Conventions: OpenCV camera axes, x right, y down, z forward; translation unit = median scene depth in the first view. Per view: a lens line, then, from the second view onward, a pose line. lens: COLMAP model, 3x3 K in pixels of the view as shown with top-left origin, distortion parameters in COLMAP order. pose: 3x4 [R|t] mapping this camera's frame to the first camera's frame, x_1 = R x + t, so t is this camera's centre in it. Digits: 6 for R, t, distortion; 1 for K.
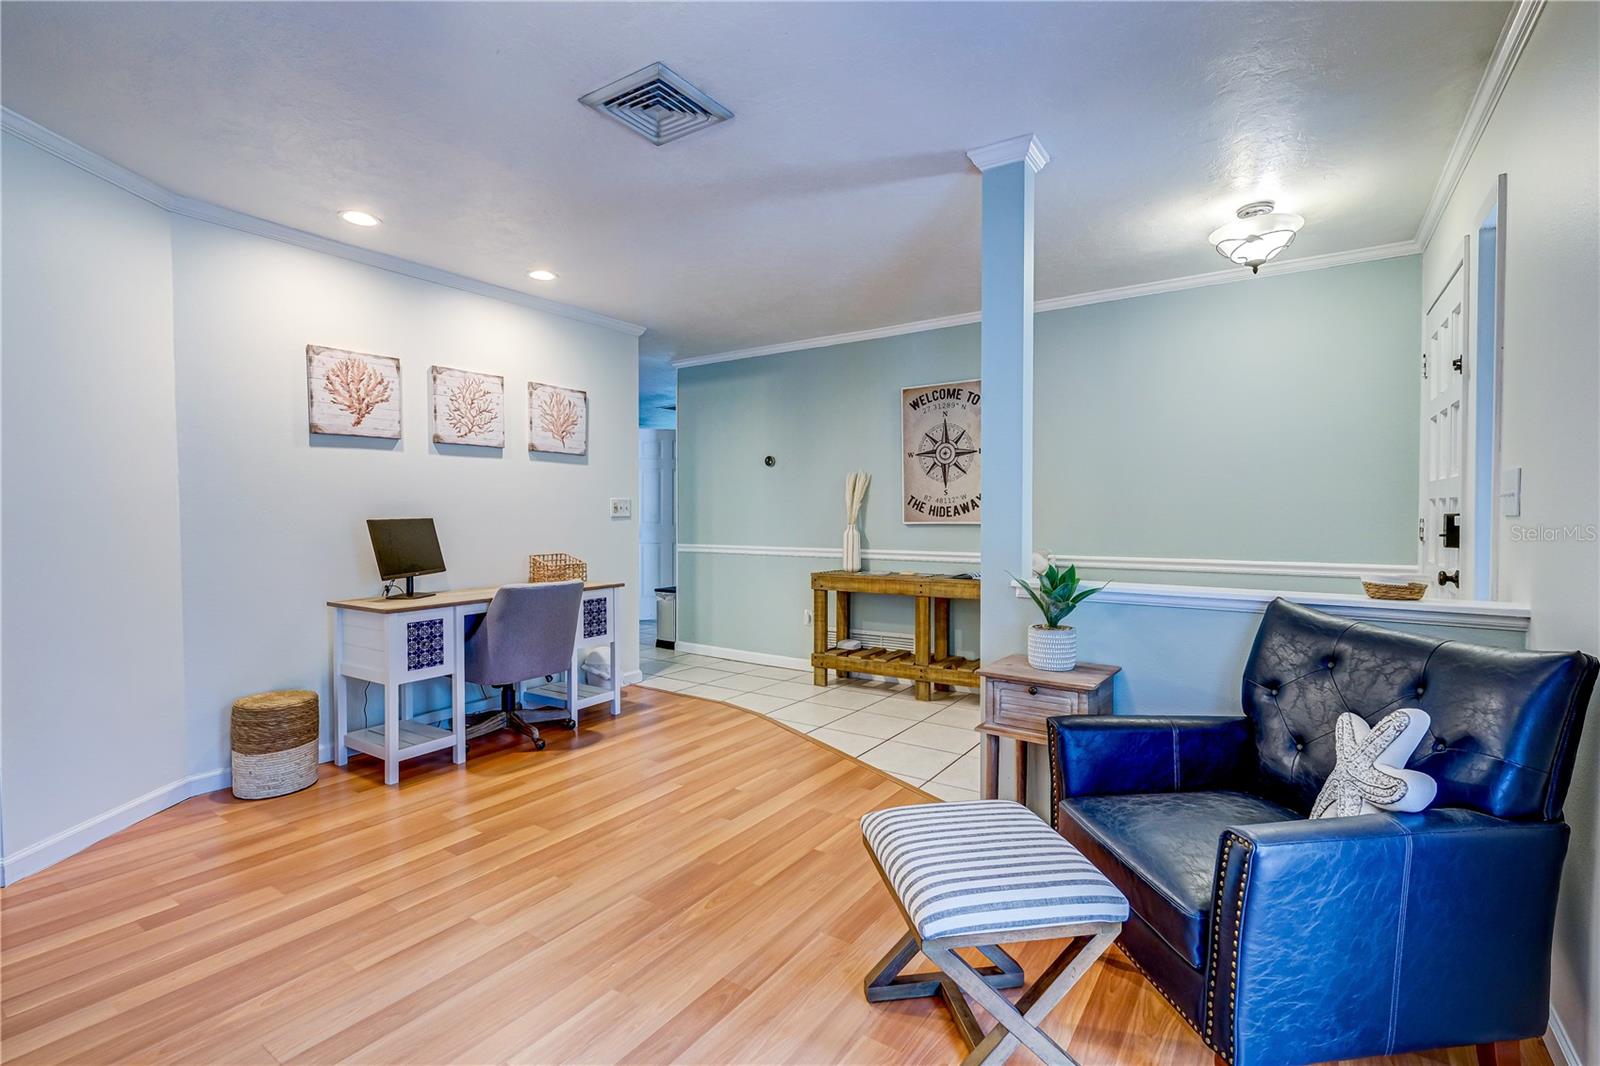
lens RADIAL K [[709.2, 0, 811.2], [0, 709.2, 526.7], [0, 0, 1]] dist [0.002652, 0.000472]
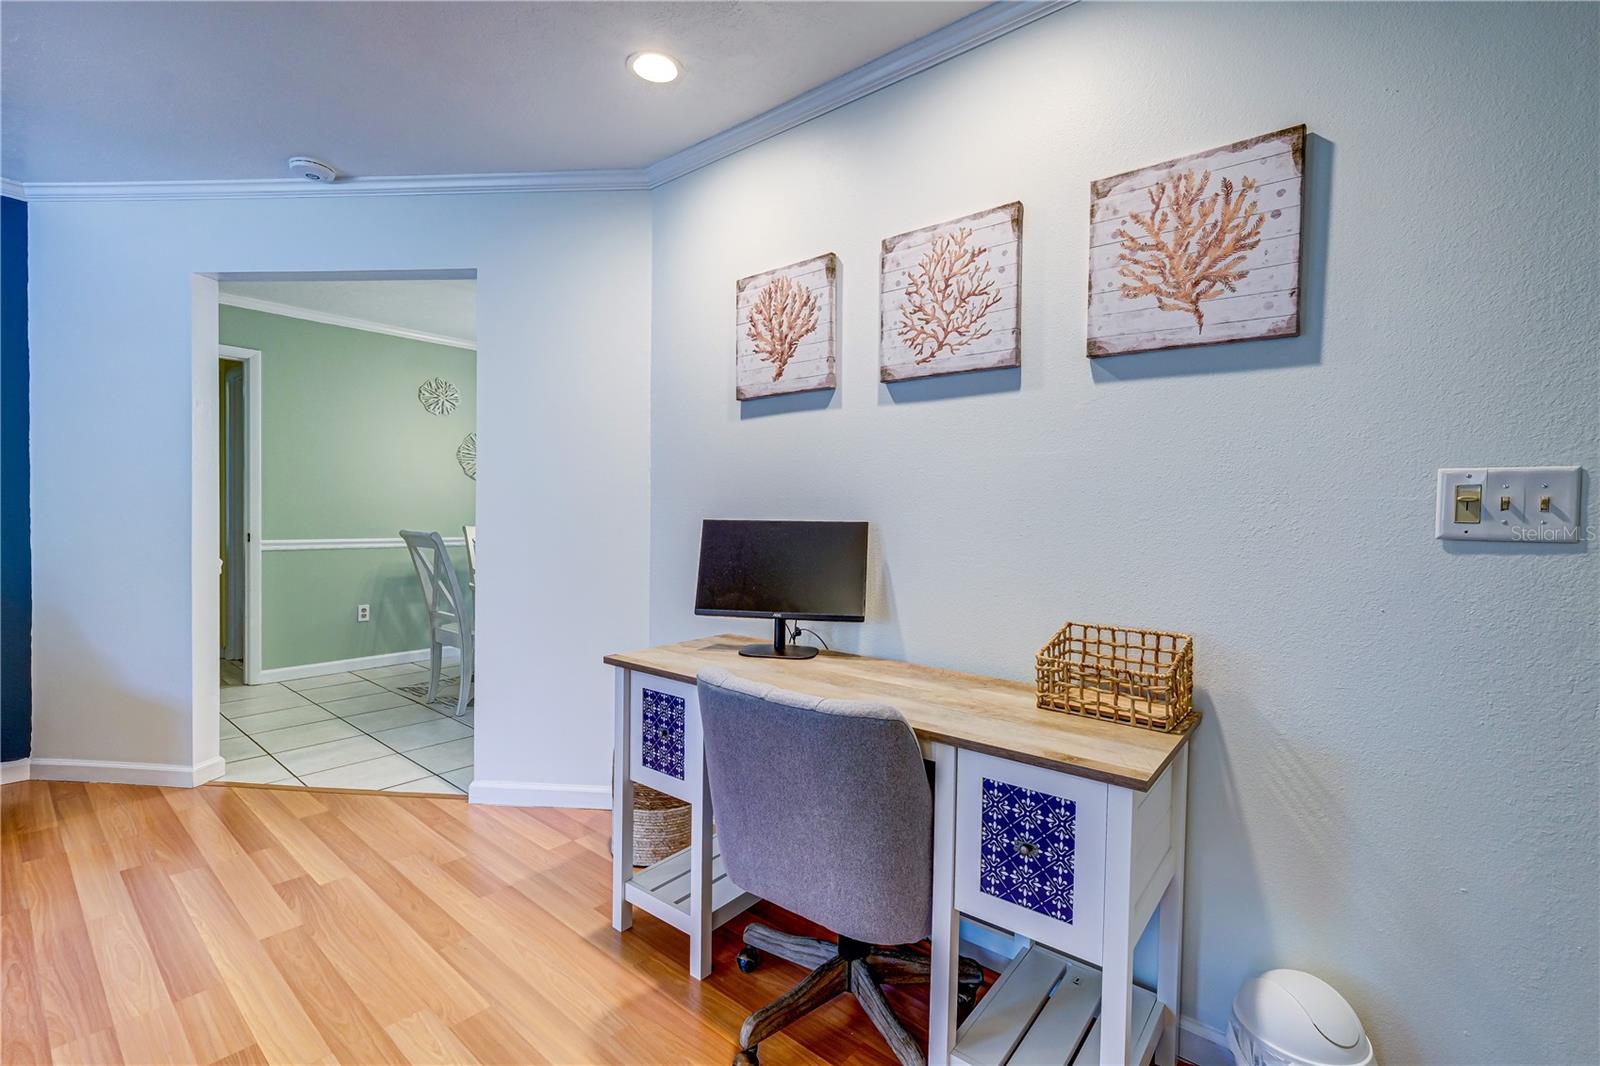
lens RADIAL K [[709.2, 0, 811.2], [0, 709.2, 526.7], [0, 0, 1]] dist [0.002652, 0.000472]
pose [[-0.113974, 0.021704, -0.993247, 0.019815], [-0.037491, 0.998955, 0.026131, -0.024370], [0.992776, 0.040216, -0.113041, 1.188713]]
